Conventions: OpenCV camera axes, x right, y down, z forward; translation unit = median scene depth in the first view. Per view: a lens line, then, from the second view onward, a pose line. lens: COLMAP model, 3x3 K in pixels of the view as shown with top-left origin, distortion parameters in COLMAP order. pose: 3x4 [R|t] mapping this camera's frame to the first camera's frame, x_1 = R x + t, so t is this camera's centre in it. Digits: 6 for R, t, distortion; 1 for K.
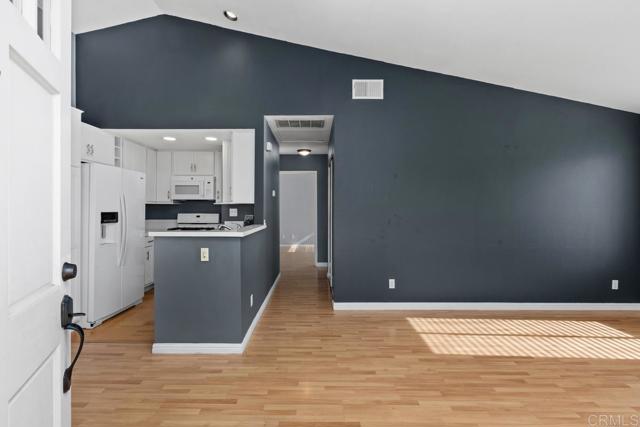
lens RADIAL K [[302.1, 0, 311.2], [0, 302.1, 200.5], [0, 0, 1]] dist [0.000754, -0.000140]
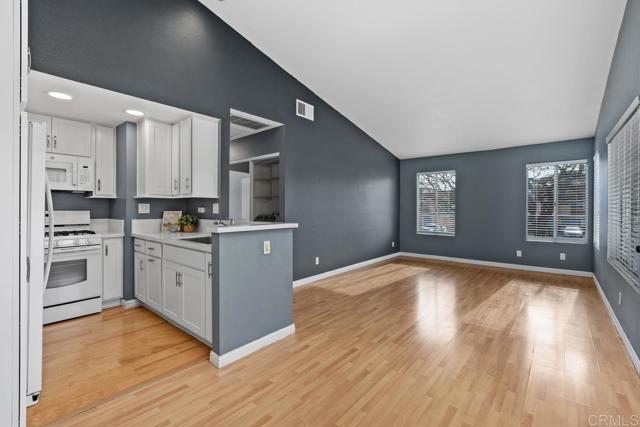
lens RADIAL K [[283.7, 0, 332.2], [0, 283.7, 202.7], [0, 0, 1]] dist [0.003061, 0.000167]
pose [[0.613661, 0.016417, 0.789399, -0.672141], [-0.017949, 0.999816, -0.006839, 0.024836], [-0.789365, -0.009972, 0.613843, 0.177004]]
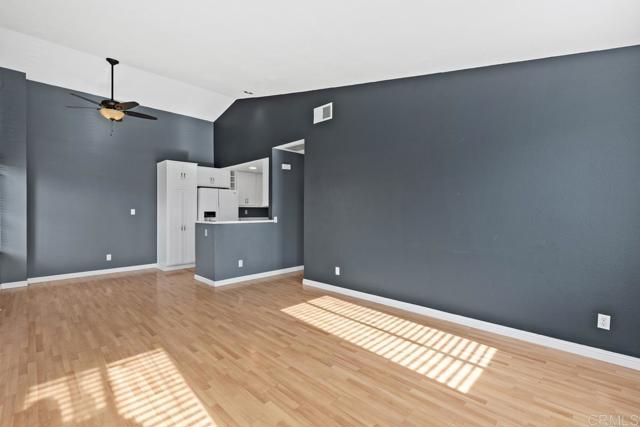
lens RADIAL K [[283.7, 0, 319.2], [0, 283.7, 213.1], [0, 0, 1]] dist [0.003061, 0.000167]
pose [[0.720081, 0.002900, -0.693884, 1.004866], [0.021341, 0.999426, 0.026324, 0.012522], [0.693561, -0.033764, 0.719606, 0.134749]]
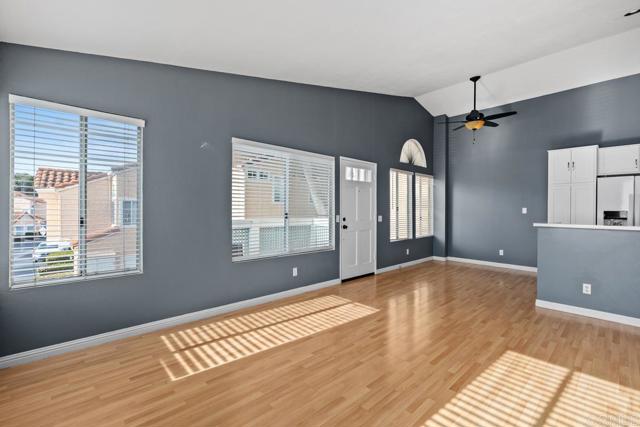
lens RADIAL K [[283.7, 0, 323.4], [0, 283.7, 213.3], [0, 0, 1]] dist [0.003061, 0.000167]
pose [[-0.720696, 0.002408, -0.693247, 1.024408], [0.010739, 0.999913, -0.007691, 0.038923], [0.693168, -0.012988, -0.720659, 0.894636]]
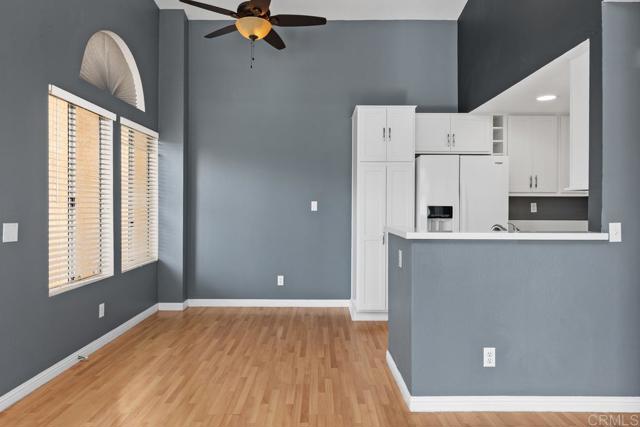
lens RADIAL K [[397.8, 0, 318.5], [0, 397.8, 206.0], [0, 0, 1]] dist [-0.015707, 0.005397]
pose [[0.007956, -0.005029, -0.999956, 0.461353], [0.024442, 0.999690, -0.004834, 0.030283], [0.999670, -0.024403, 0.008076, 0.547792]]
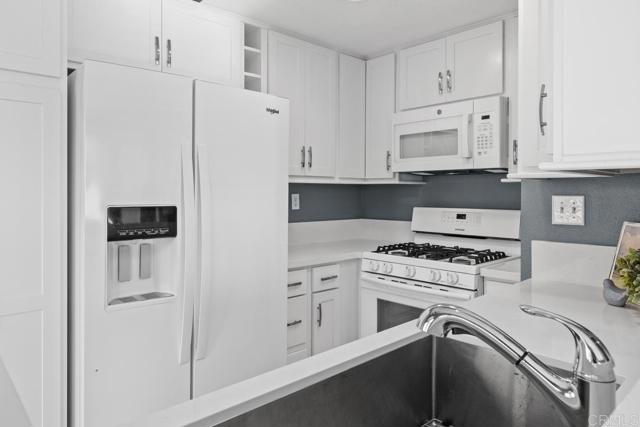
lens RADIAL K [[420.2, 0, 312.1], [0, 420.2, 193.9], [0, 0, 1]] dist [-0.001750, -0.003100]
pose [[0.677882, -0.000243, -0.735171, -0.169153], [0.020288, 0.999625, 0.018376, 0.017018], [0.734891, -0.027372, 0.677632, 0.719207]]
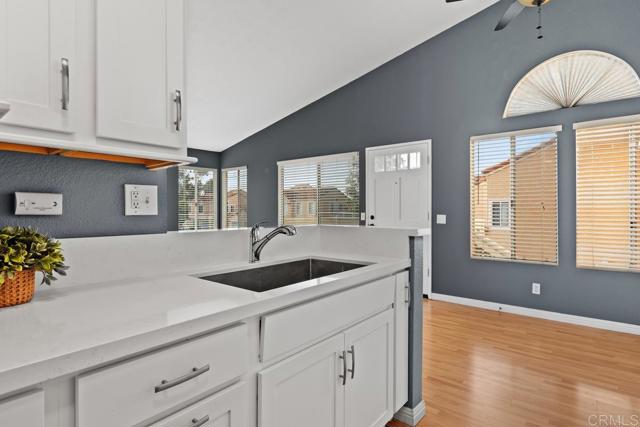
lens RADIAL K [[321.9, 0, 320.3], [0, 321.9, 213.7], [0, 0, 1]] dist [-0.001794, -0.002245]
pose [[-0.781950, -0.009171, 0.623274, -0.543333], [-0.018509, 0.999792, -0.008510, 0.056563], [-0.623067, -0.018191, -0.781957, 1.169519]]
